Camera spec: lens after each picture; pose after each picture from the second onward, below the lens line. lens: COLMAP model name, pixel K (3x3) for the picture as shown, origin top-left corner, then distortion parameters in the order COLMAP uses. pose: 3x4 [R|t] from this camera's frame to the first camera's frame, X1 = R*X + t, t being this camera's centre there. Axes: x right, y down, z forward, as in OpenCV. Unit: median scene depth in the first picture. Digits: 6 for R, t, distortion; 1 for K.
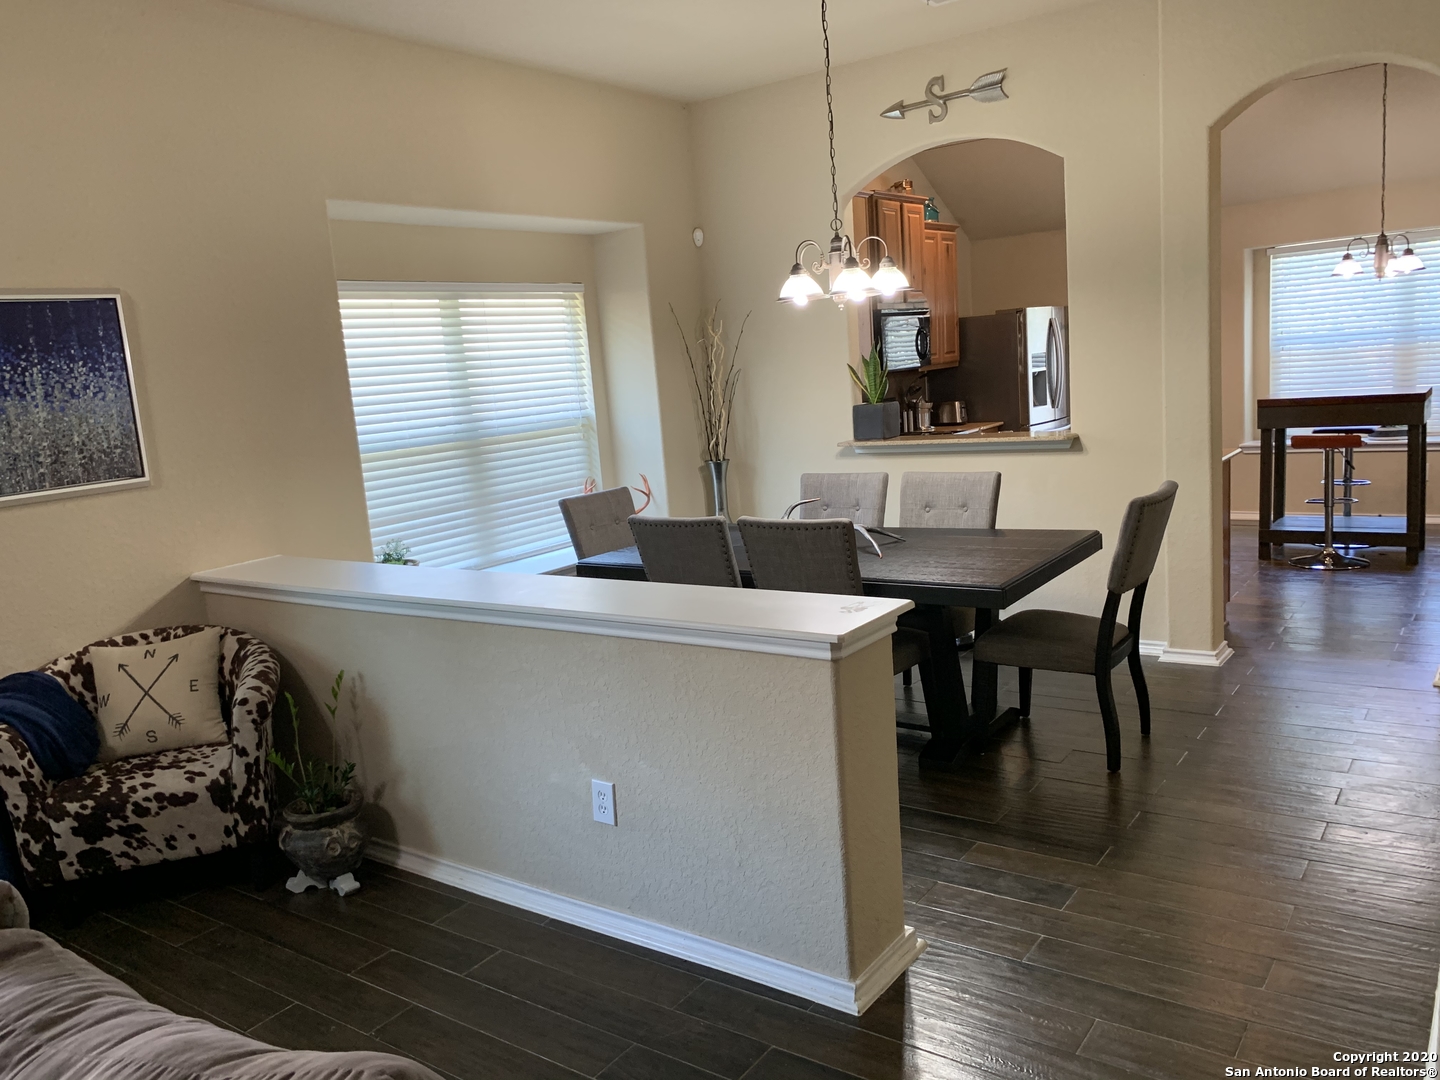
lens RADIAL K [[1102.6, 0, 733.4], [0, 1102.6, 543.2], [0, 0, 1]] dist [0.051411, -0.057599]
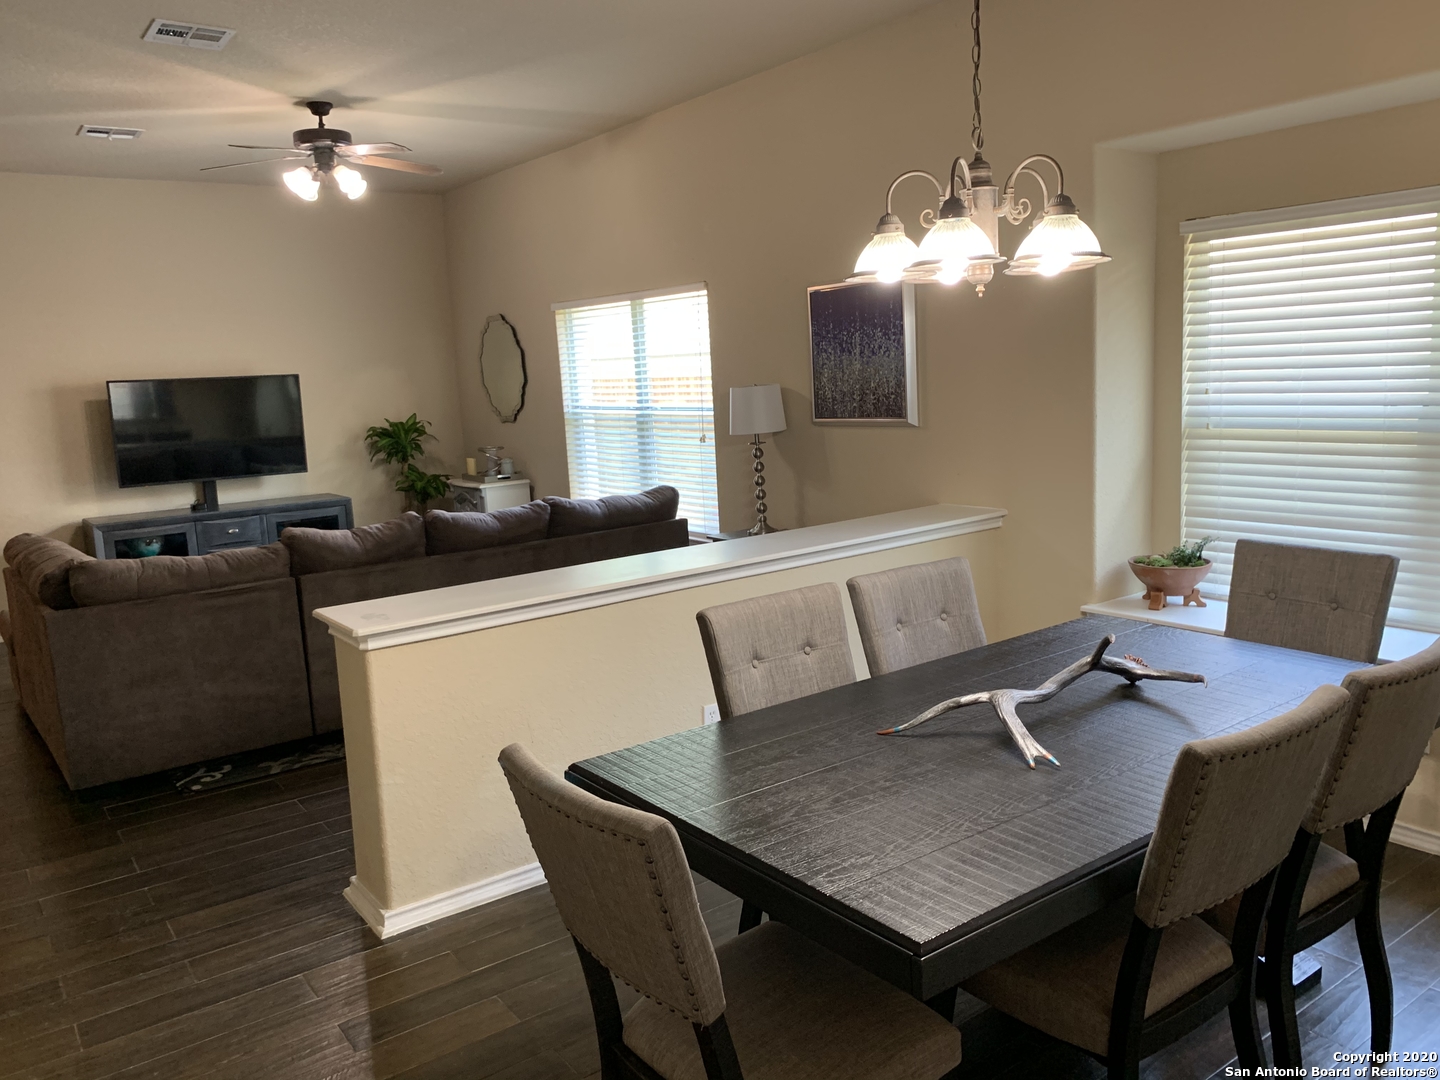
lens RADIAL K [[1102.6, 0, 713.4], [0, 1102.6, 539.6], [0, 0, 1]] dist [0.051411, -0.057599]
pose [[-0.314925, 0.246525, -0.916541, 0.756349], [-0.080646, 0.955235, 0.284643, -0.280682], [0.945684, 0.163556, -0.280946, 1.219071]]
